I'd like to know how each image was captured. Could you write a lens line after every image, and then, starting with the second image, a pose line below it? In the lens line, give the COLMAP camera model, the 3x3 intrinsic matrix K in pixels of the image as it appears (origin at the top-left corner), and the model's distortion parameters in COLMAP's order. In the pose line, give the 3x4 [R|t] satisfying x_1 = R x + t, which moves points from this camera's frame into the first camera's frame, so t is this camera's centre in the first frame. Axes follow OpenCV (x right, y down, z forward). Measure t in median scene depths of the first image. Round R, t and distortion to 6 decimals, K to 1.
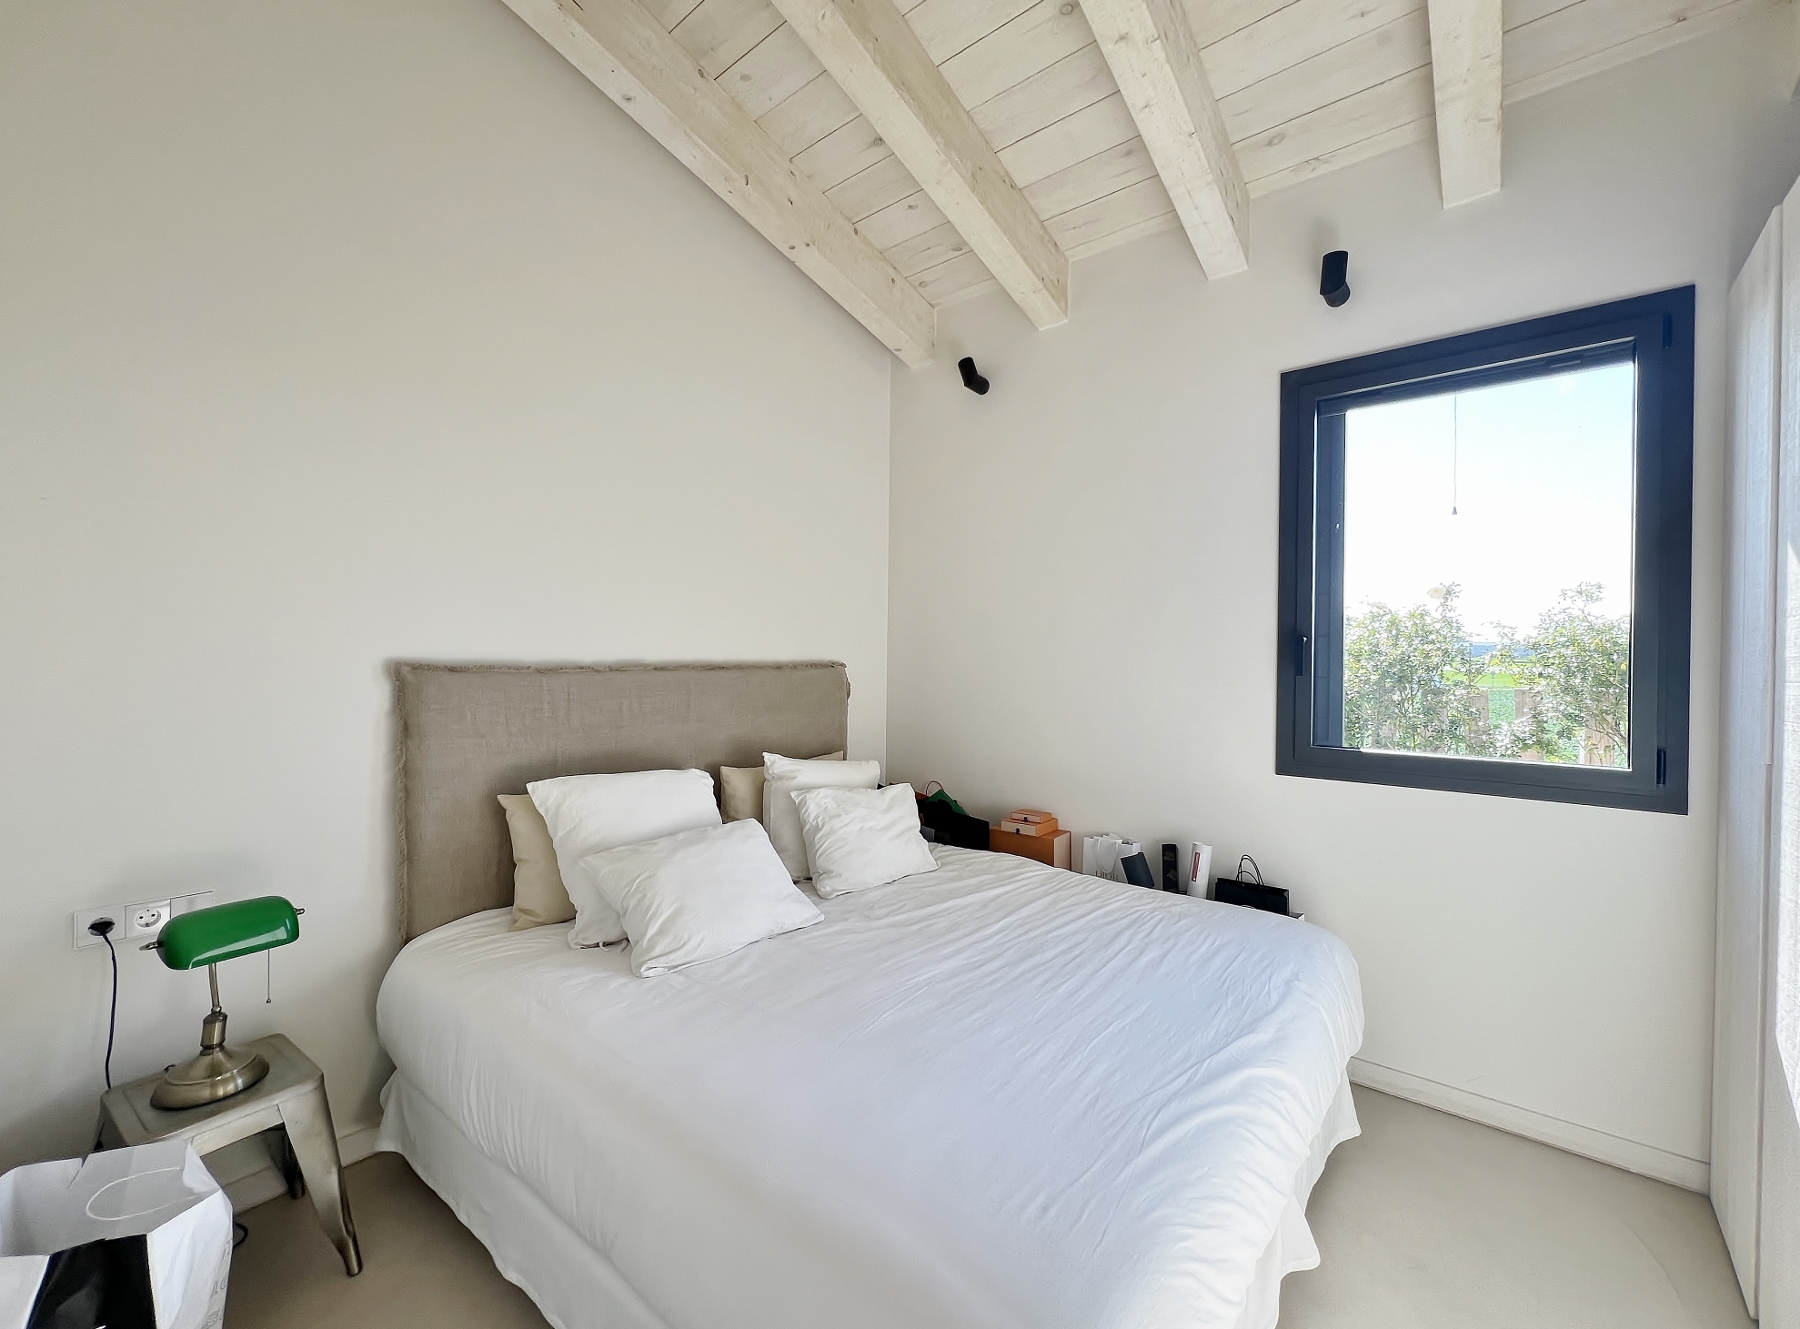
lens RADIAL K [[734.1, 0, 904.4], [0, 734.1, 659.1], [0, 0, 1]] dist [0.001535, 0.000265]
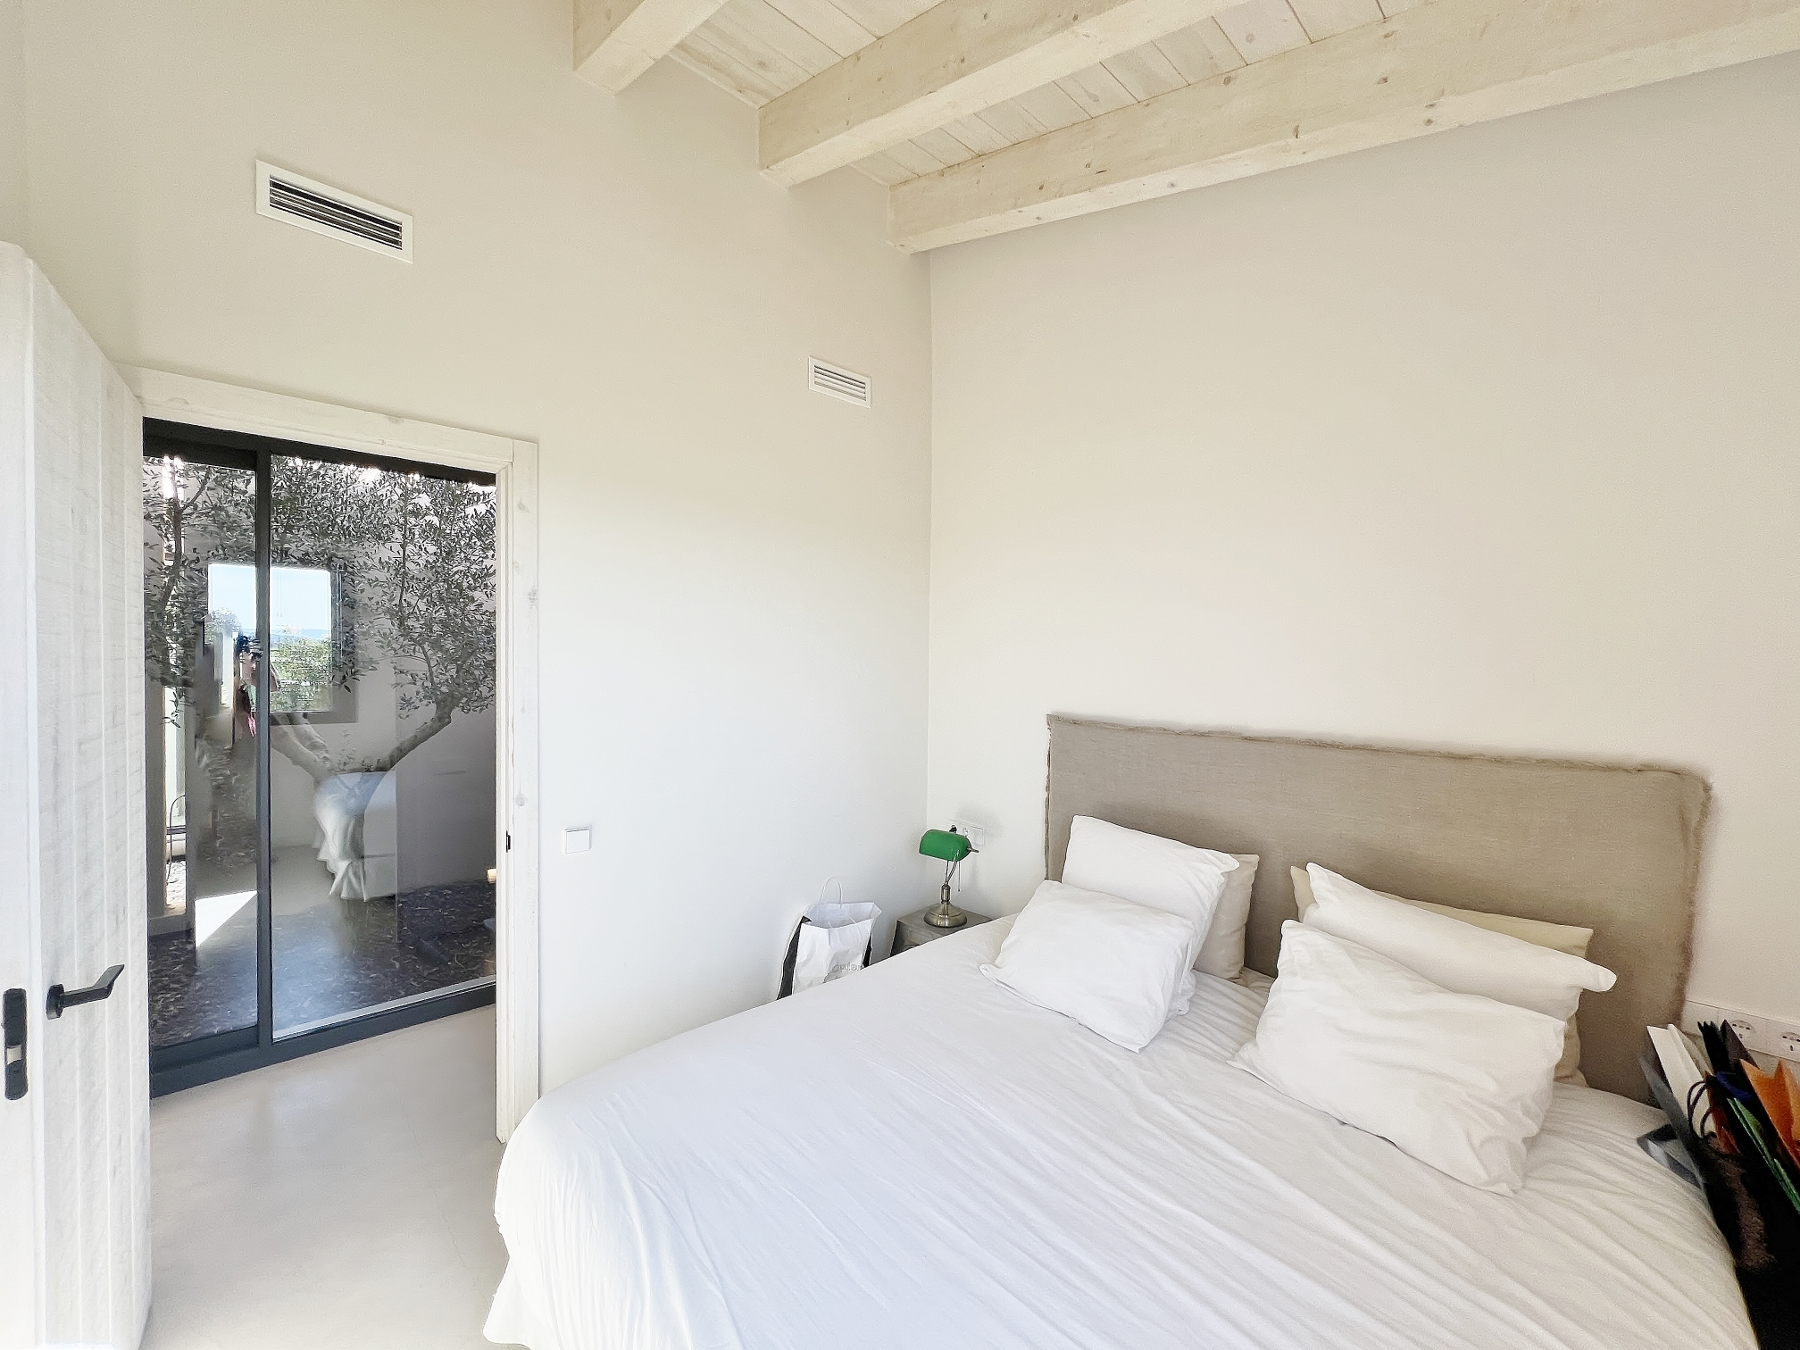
lens RADIAL K [[723.3, 0, 900.0], [0, 723.3, 675.0], [0, 0, 1]] dist [0.000865, 0.000080]
pose [[-0.146901, 0.011694, -0.989082, 0.810858], [-0.021543, 0.999655, 0.015018, -0.092577], [0.988917, 0.023514, -0.146598, 0.915320]]
